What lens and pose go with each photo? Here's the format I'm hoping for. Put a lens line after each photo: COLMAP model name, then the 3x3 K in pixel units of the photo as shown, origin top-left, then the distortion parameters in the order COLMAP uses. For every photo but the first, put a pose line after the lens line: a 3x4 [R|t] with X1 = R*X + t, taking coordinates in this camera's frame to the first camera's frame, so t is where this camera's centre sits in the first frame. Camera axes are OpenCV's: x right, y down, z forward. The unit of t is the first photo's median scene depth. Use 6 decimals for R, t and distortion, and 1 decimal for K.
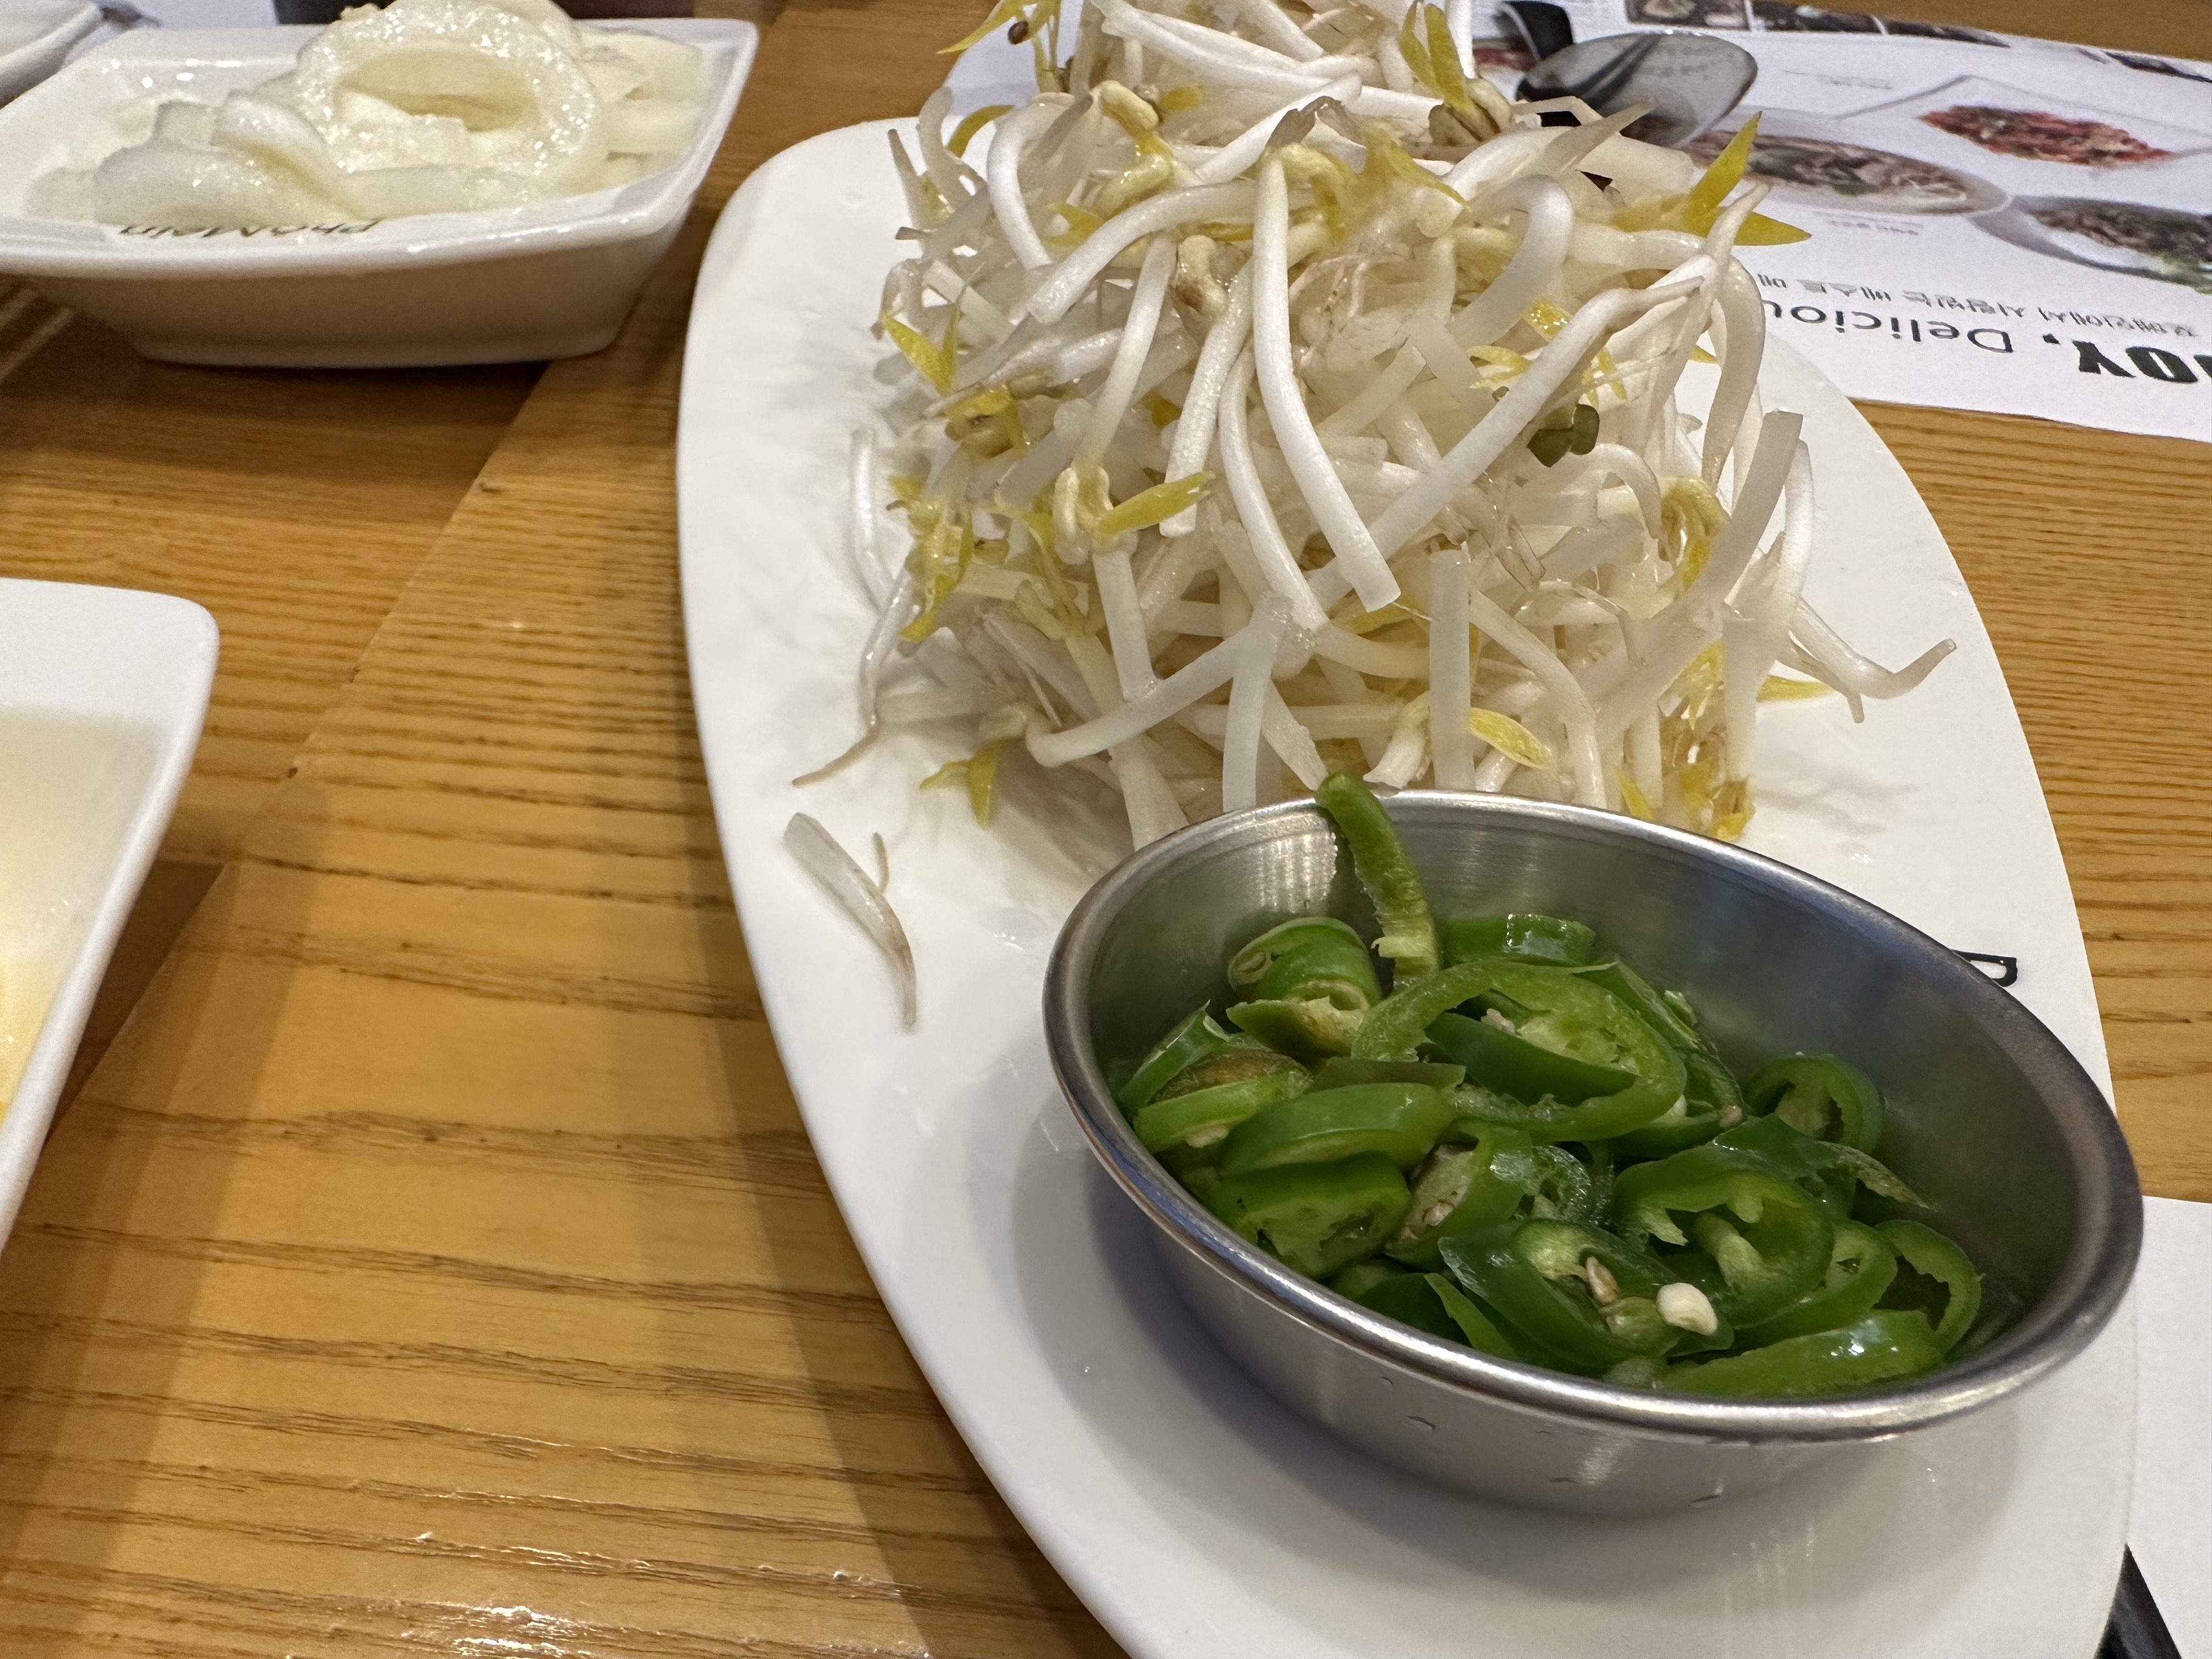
lens RADIAL K [[1680.5, 0, 1045.3], [0, 1680.5, 832.4], [0, 0, 1]] dist [-0.003978, 0.006185]
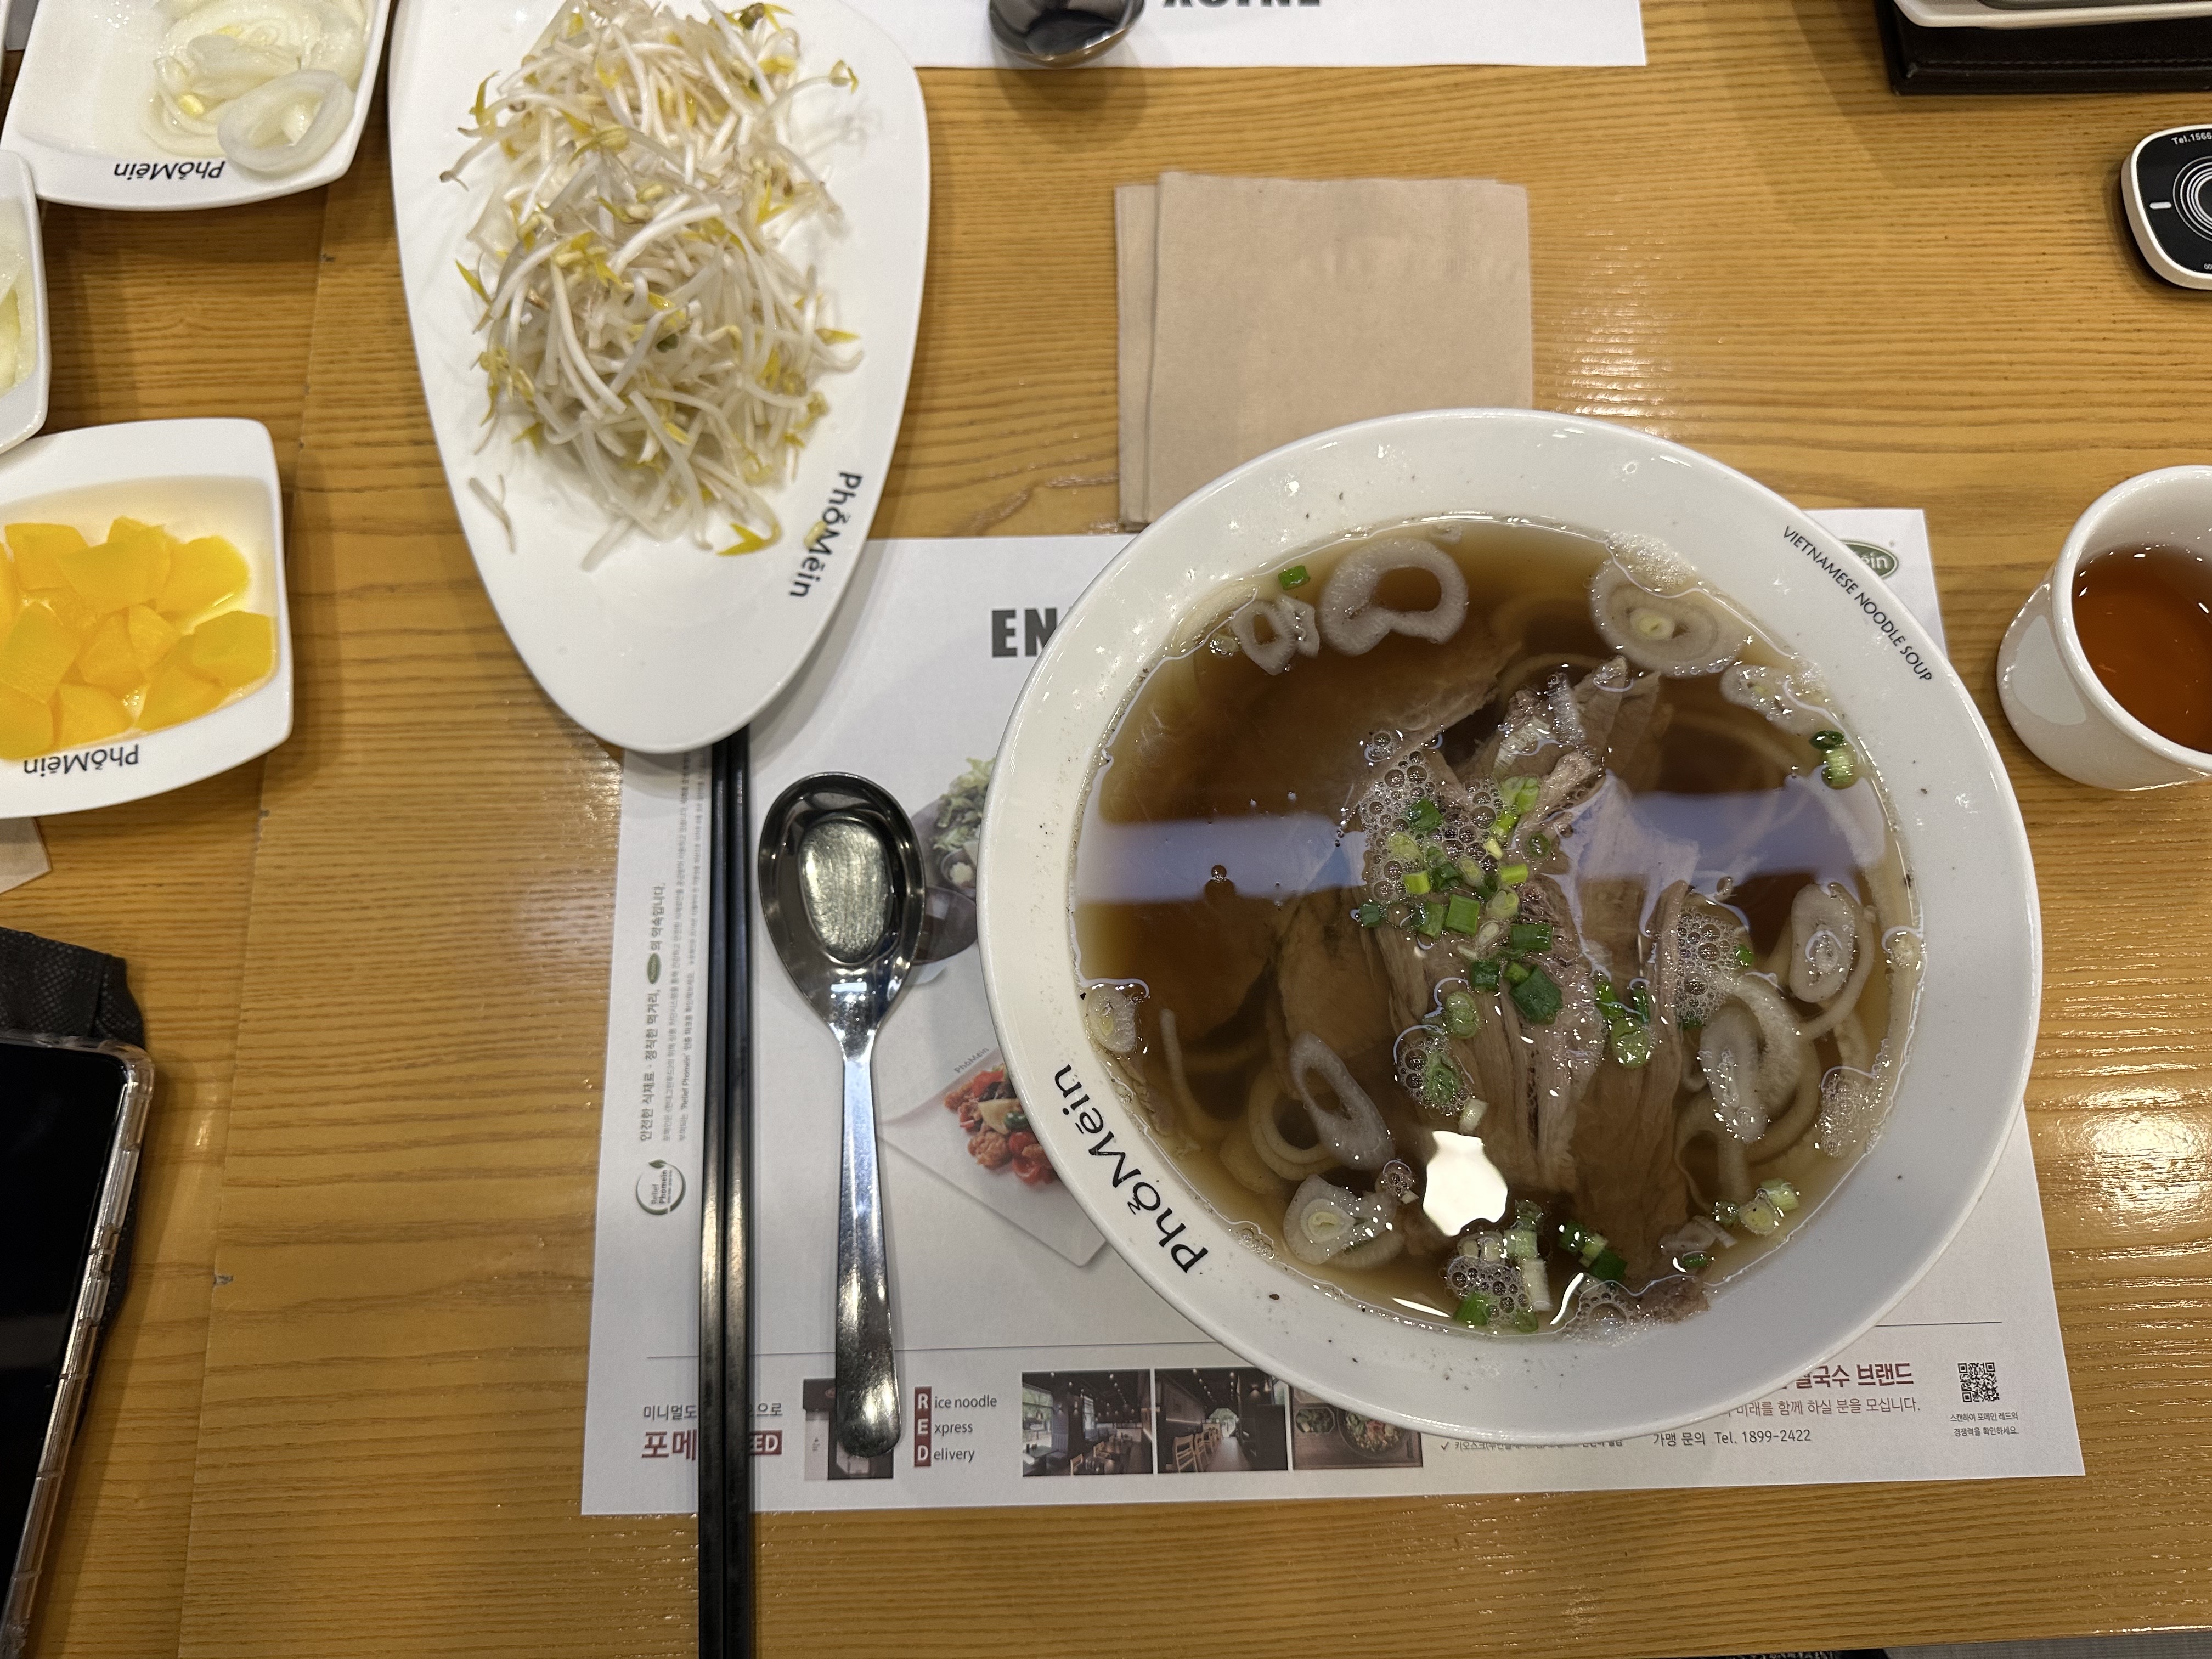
lens RADIAL K [[1676.6, 0, 1106.0], [0, 1676.6, 829.5], [0, 0, 1]] dist [0.079361, -0.116814]
pose [[0.991206, -0.114916, -0.065615, 1.215519], [0.132155, 0.834167, 0.535445, -1.050348], [-0.006797, -0.539407, 0.842017, -2.111683]]
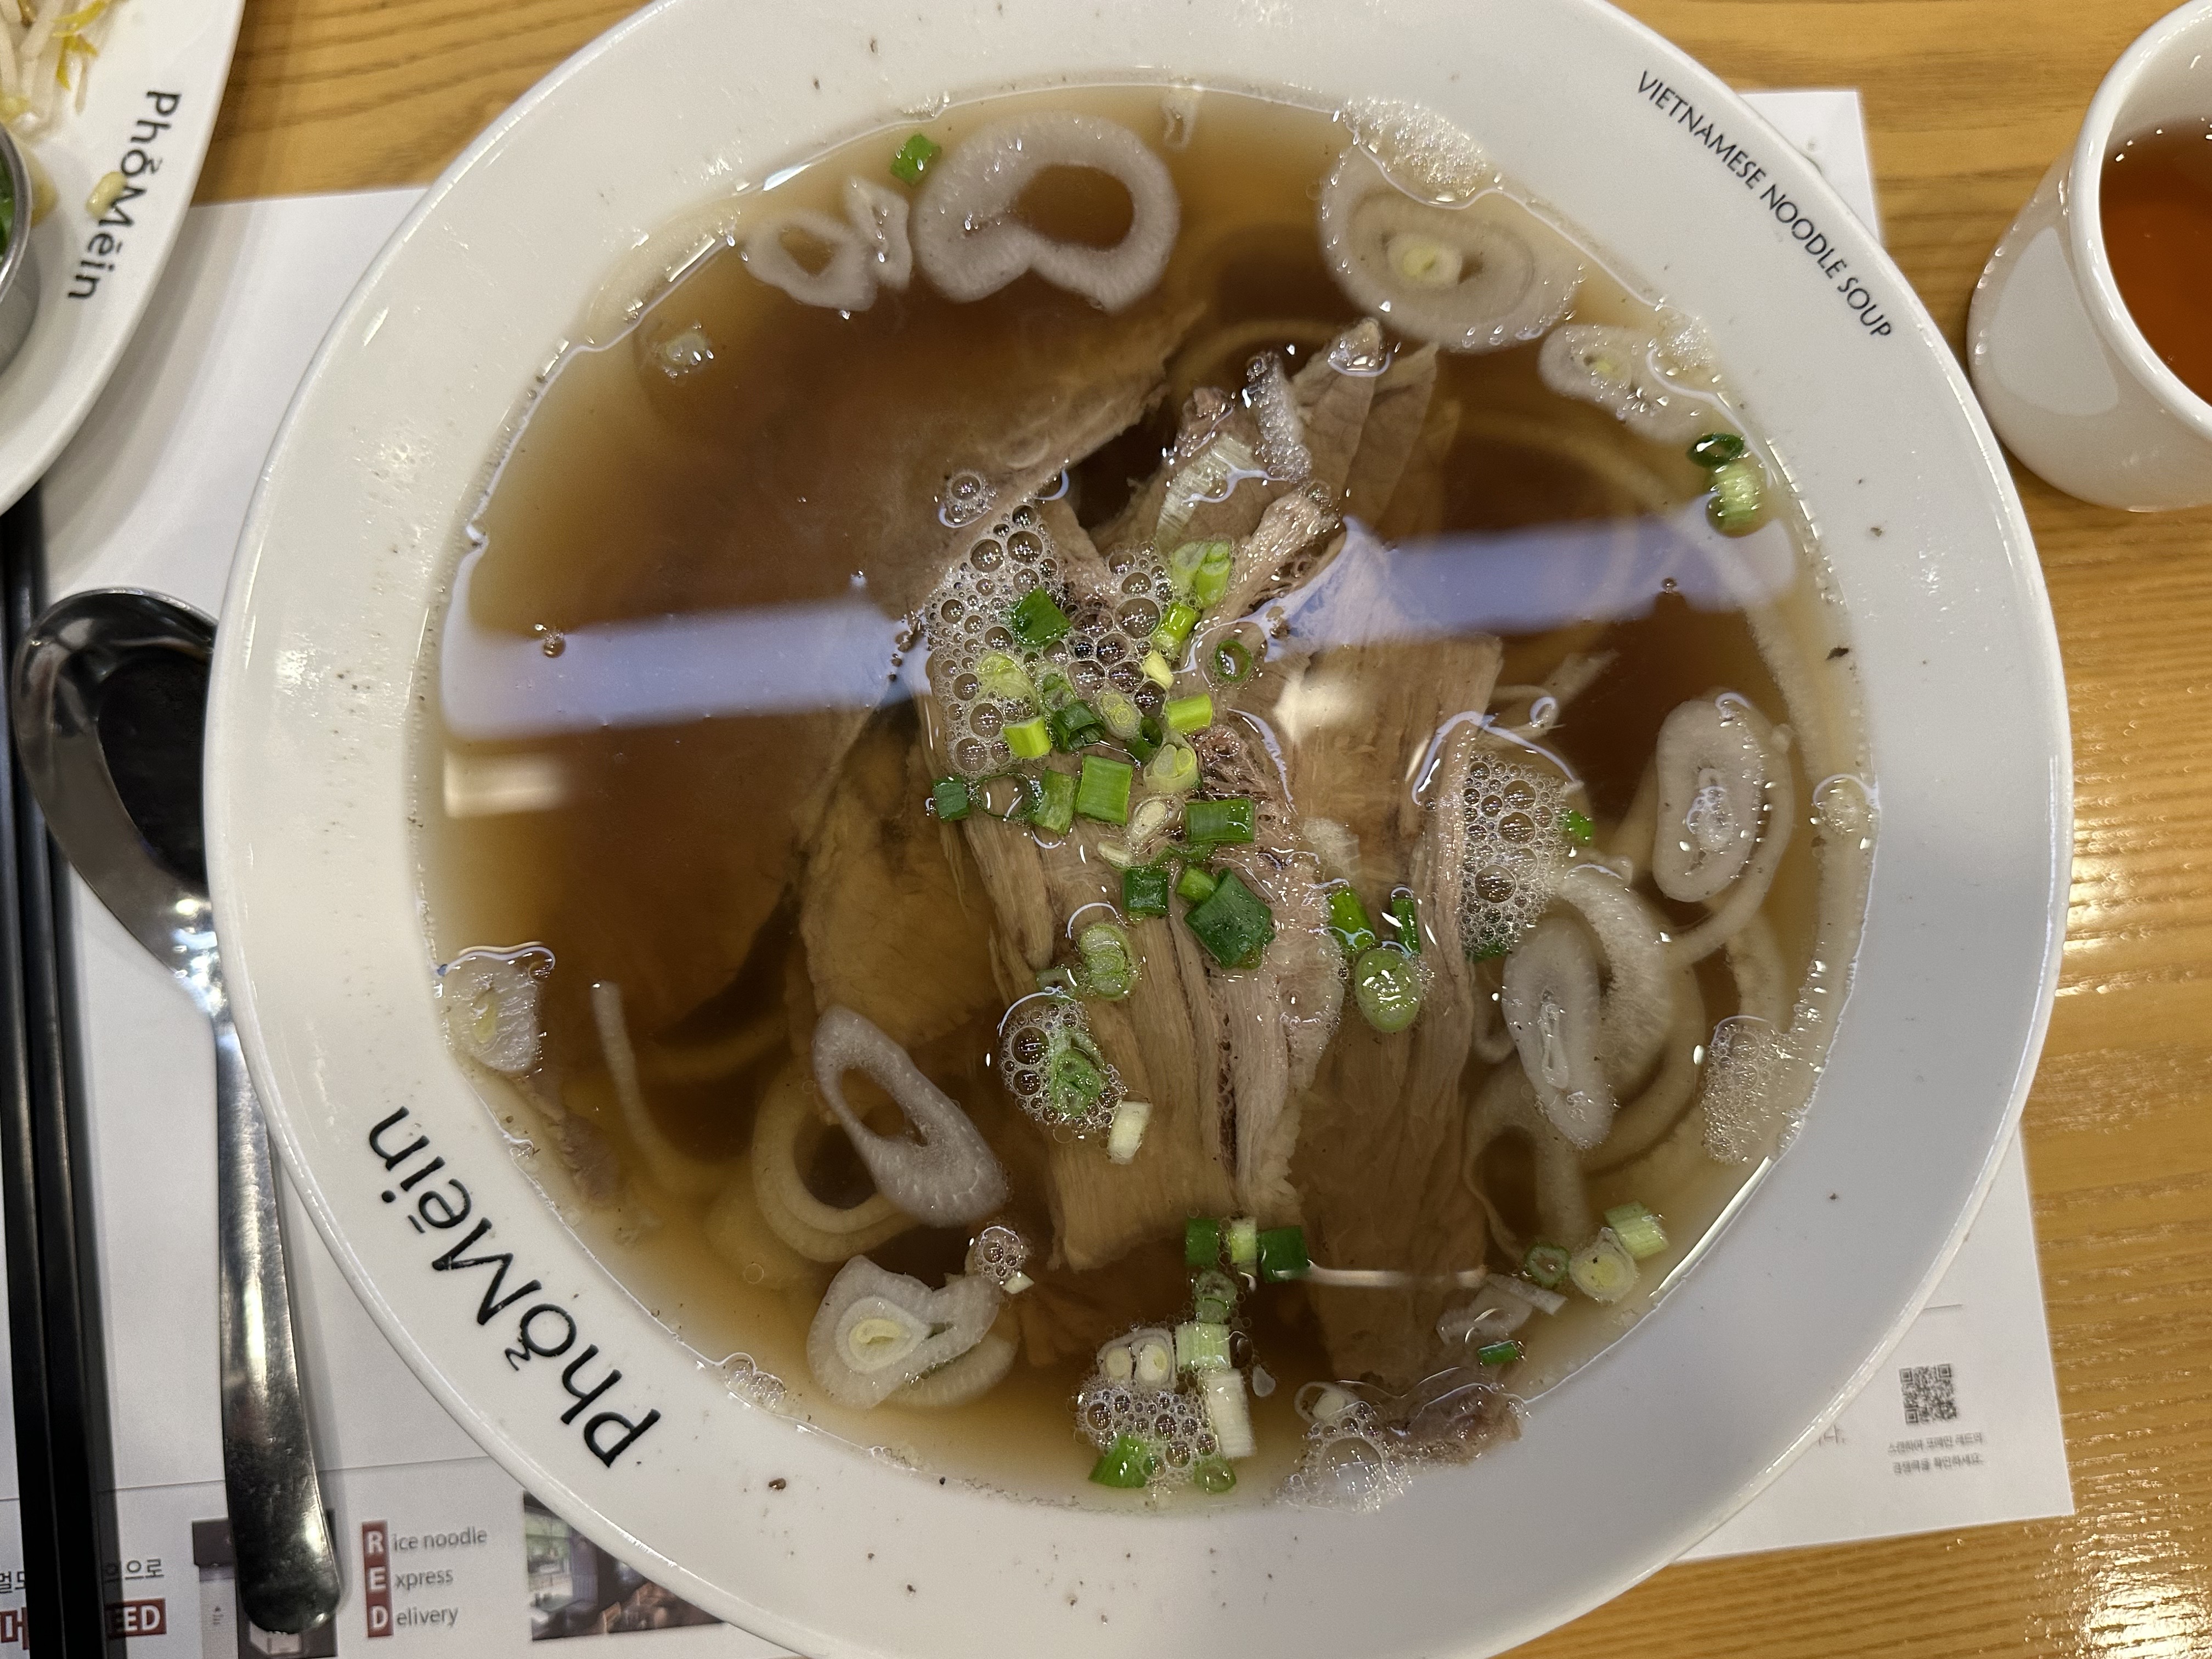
lens RADIAL K [[1639.3, 0, 1106.0], [0, 1639.3, 829.5], [0, 0, 1]] dist [0.041079, -0.079472]
pose [[0.985419, -0.164726, -0.042591, 1.640963], [0.151346, 0.734276, 0.661765, -0.411989], [-0.077737, -0.658562, 0.748501, -1.104952]]
